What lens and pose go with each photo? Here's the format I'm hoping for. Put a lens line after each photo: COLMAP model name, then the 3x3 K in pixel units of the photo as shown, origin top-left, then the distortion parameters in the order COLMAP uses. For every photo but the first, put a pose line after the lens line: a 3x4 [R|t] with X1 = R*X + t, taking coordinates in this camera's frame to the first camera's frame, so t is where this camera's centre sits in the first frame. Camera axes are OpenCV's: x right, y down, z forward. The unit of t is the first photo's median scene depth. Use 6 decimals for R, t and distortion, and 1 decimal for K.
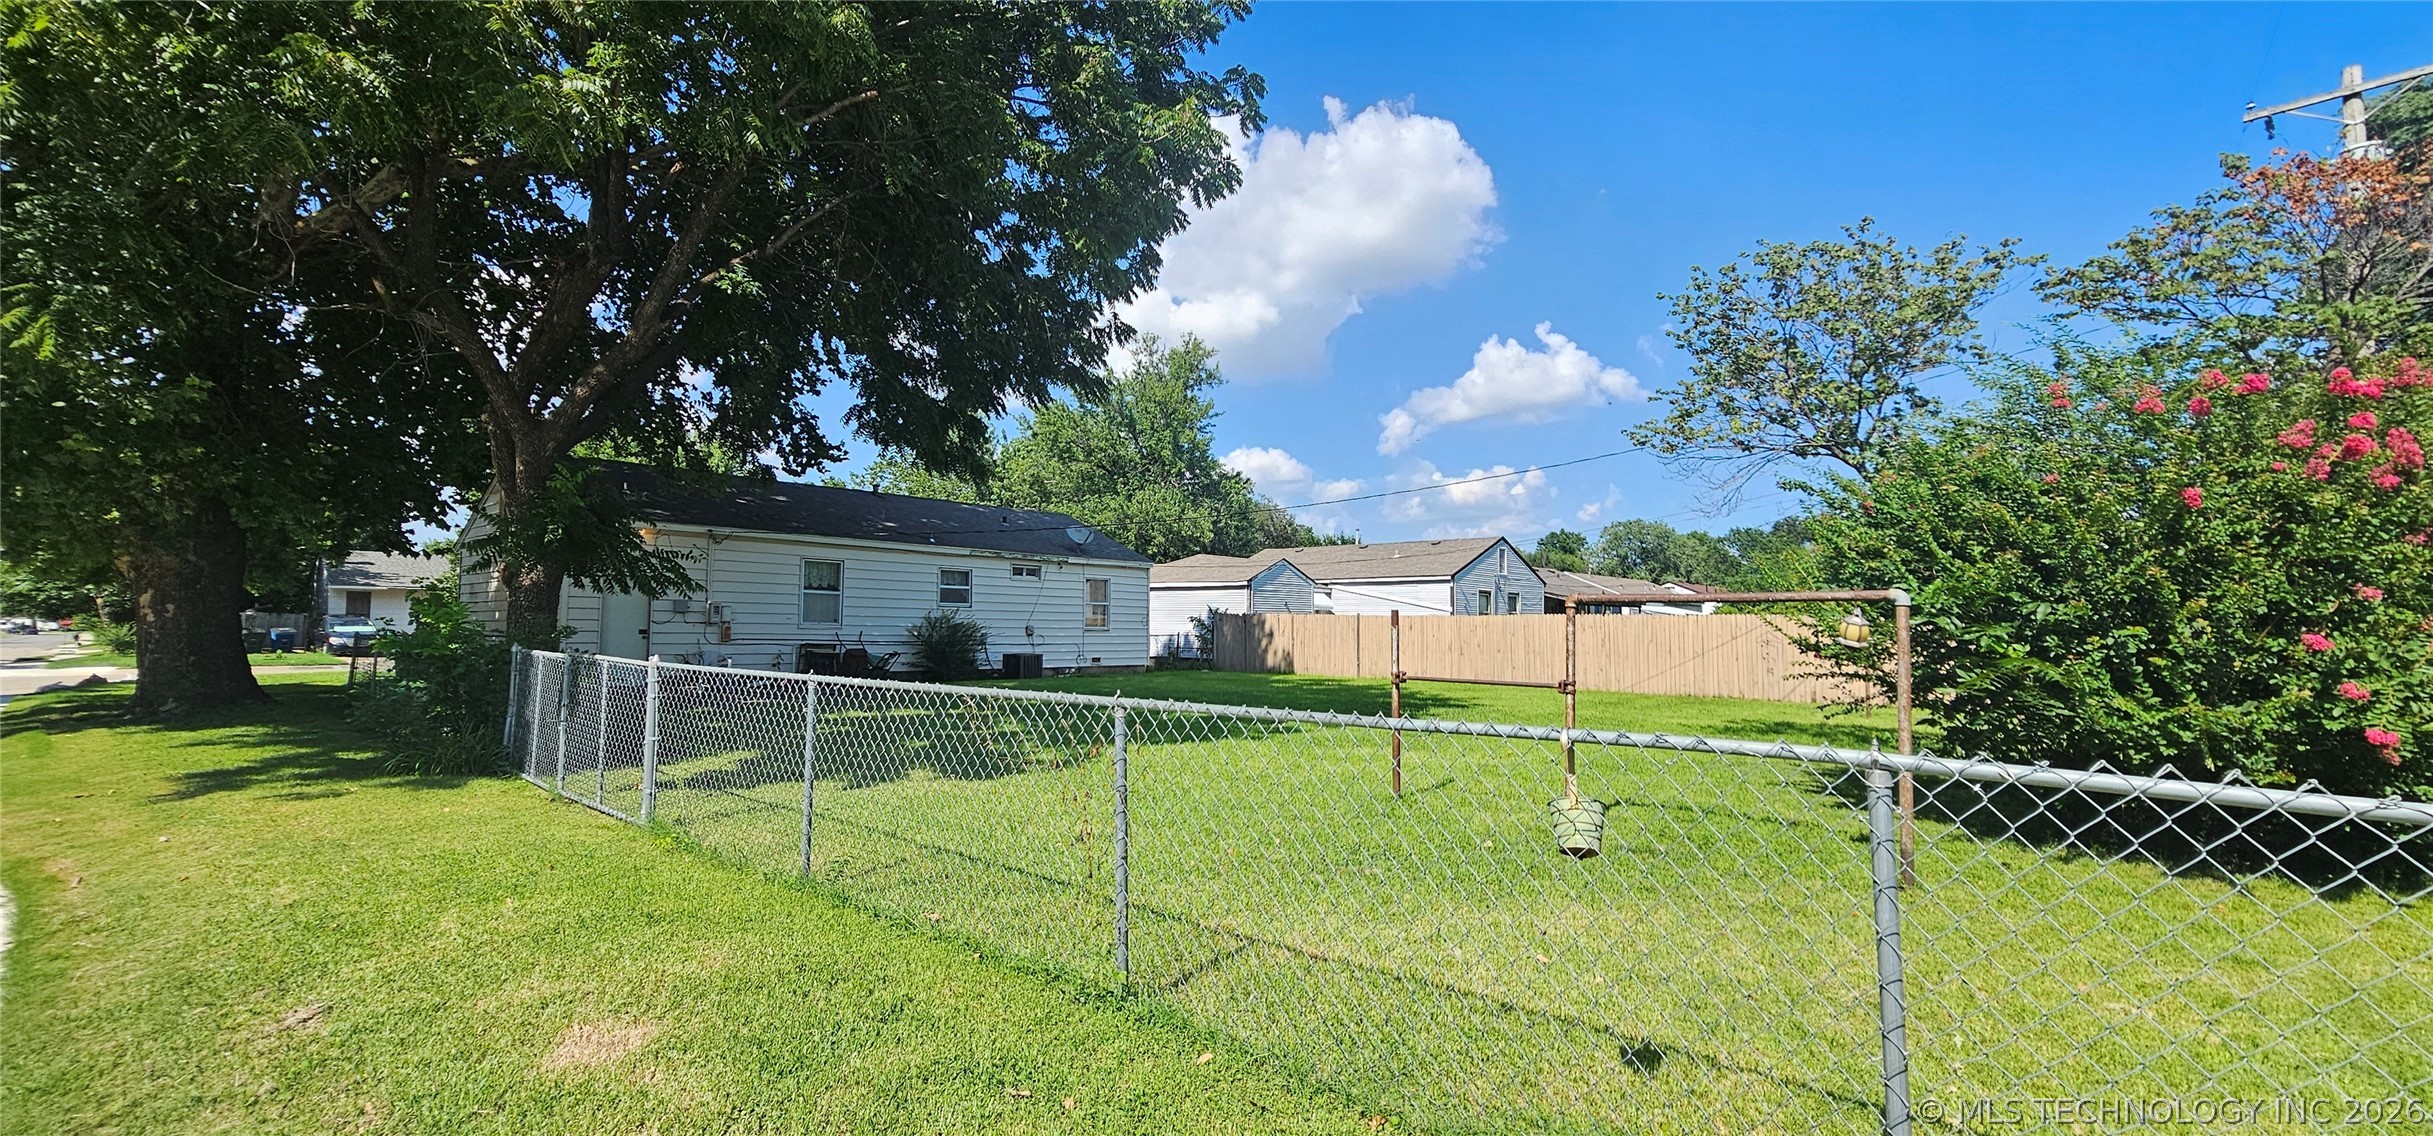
lens RADIAL K [[1015.9, 0, 1198.8], [0, 1015.9, 562.0], [0, 0, 1]] dist [0.007899, 0.001381]
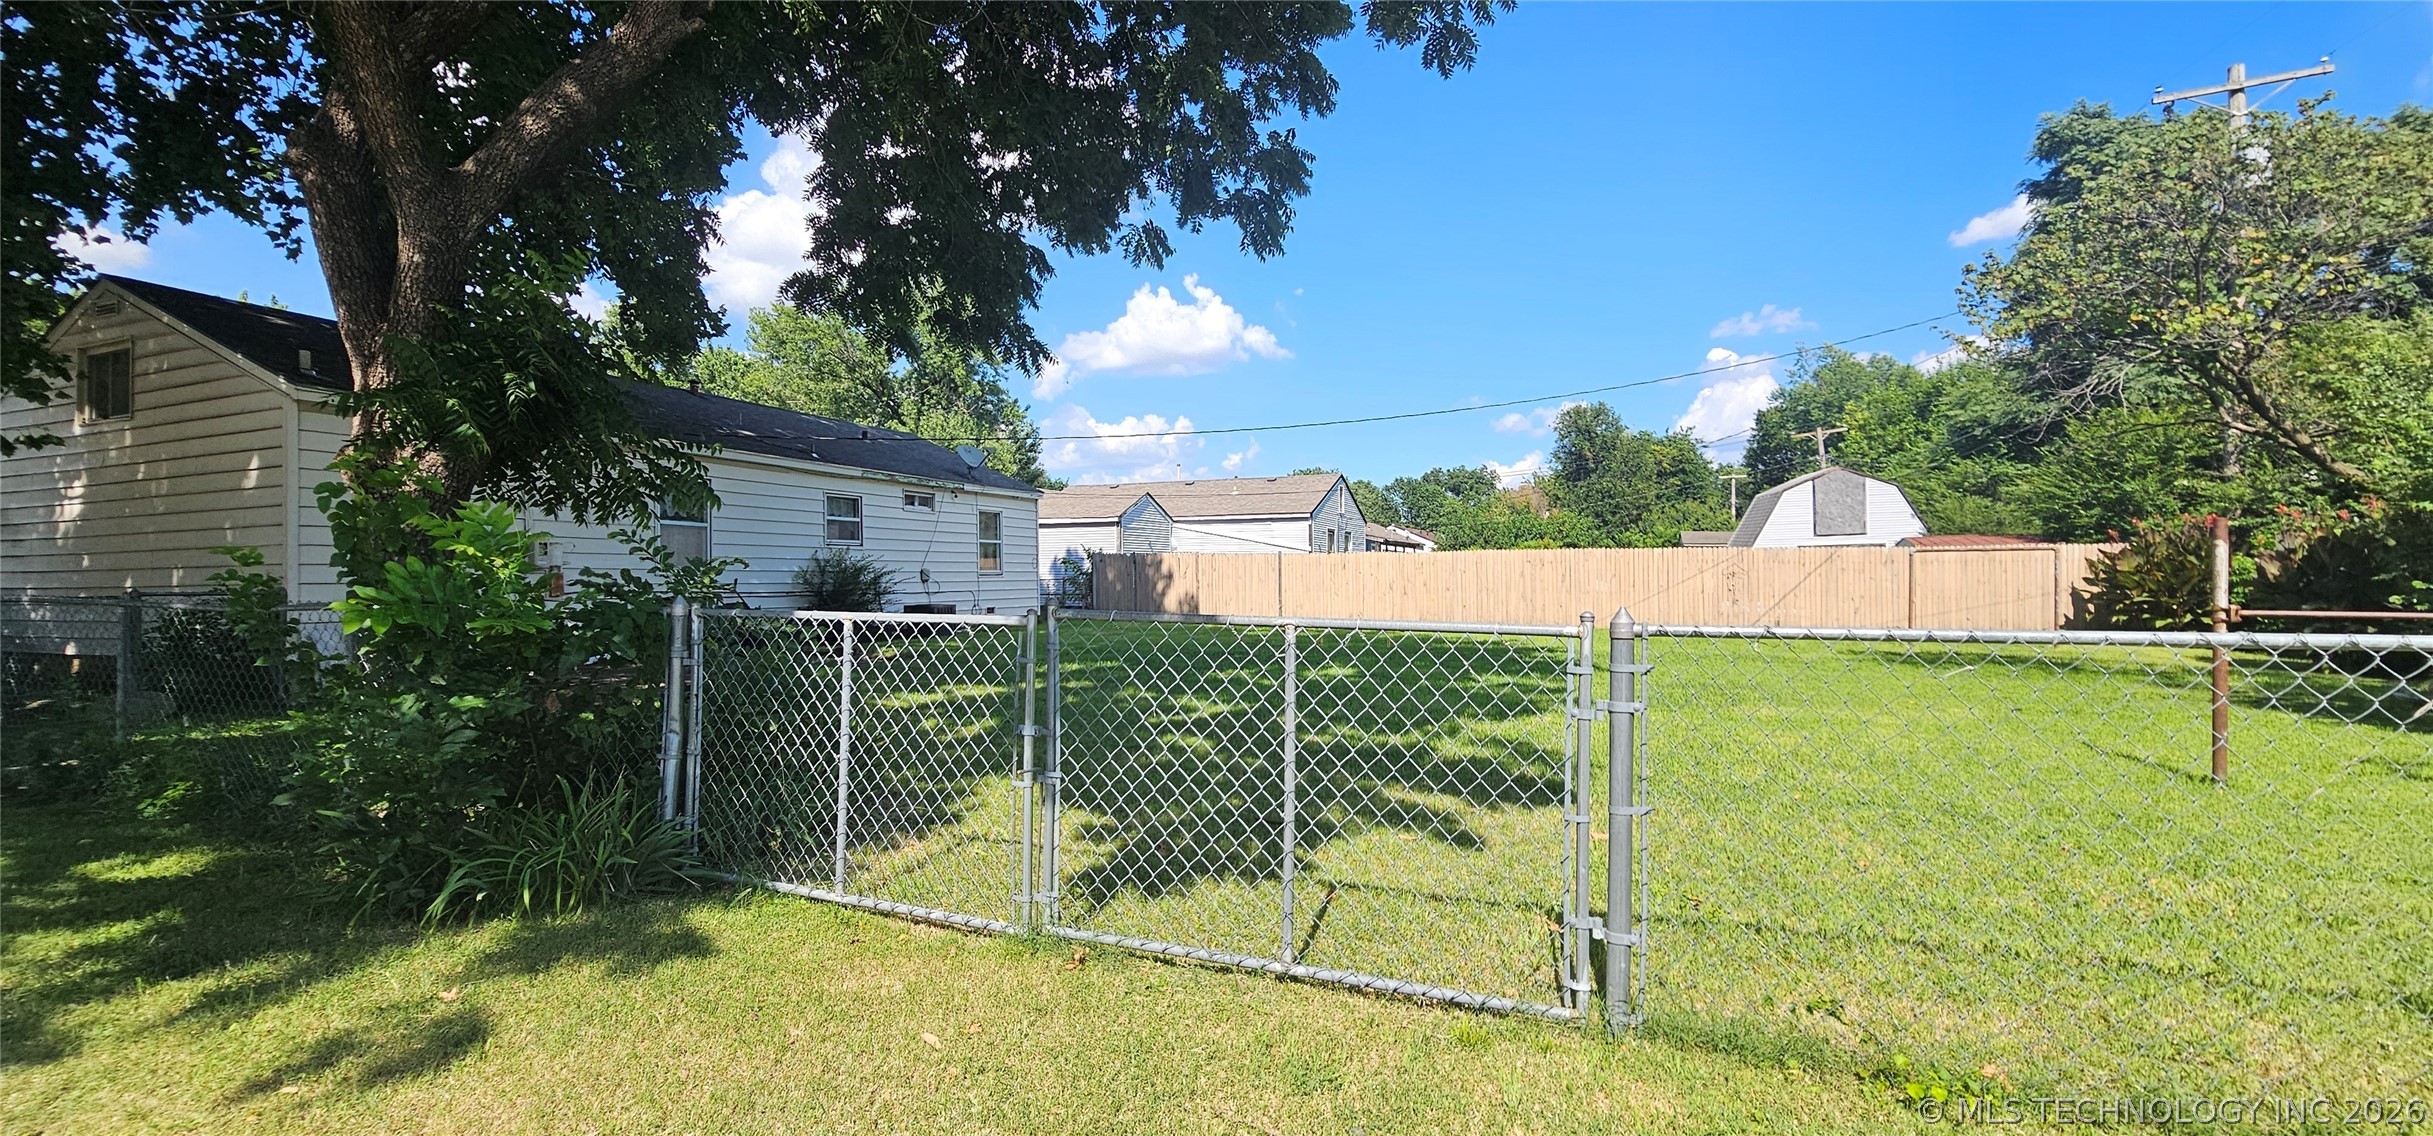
lens RADIAL K [[1015.9, 0, 1206.3], [0, 1015.9, 583.3], [0, 0, 1]] dist [0.007899, 0.001381]
pose [[0.938144, -0.016686, 0.345843, -0.192626], [-0.008939, 0.997338, 0.072368, 0.012018], [-0.346130, -0.070983, 0.935498, 0.151087]]
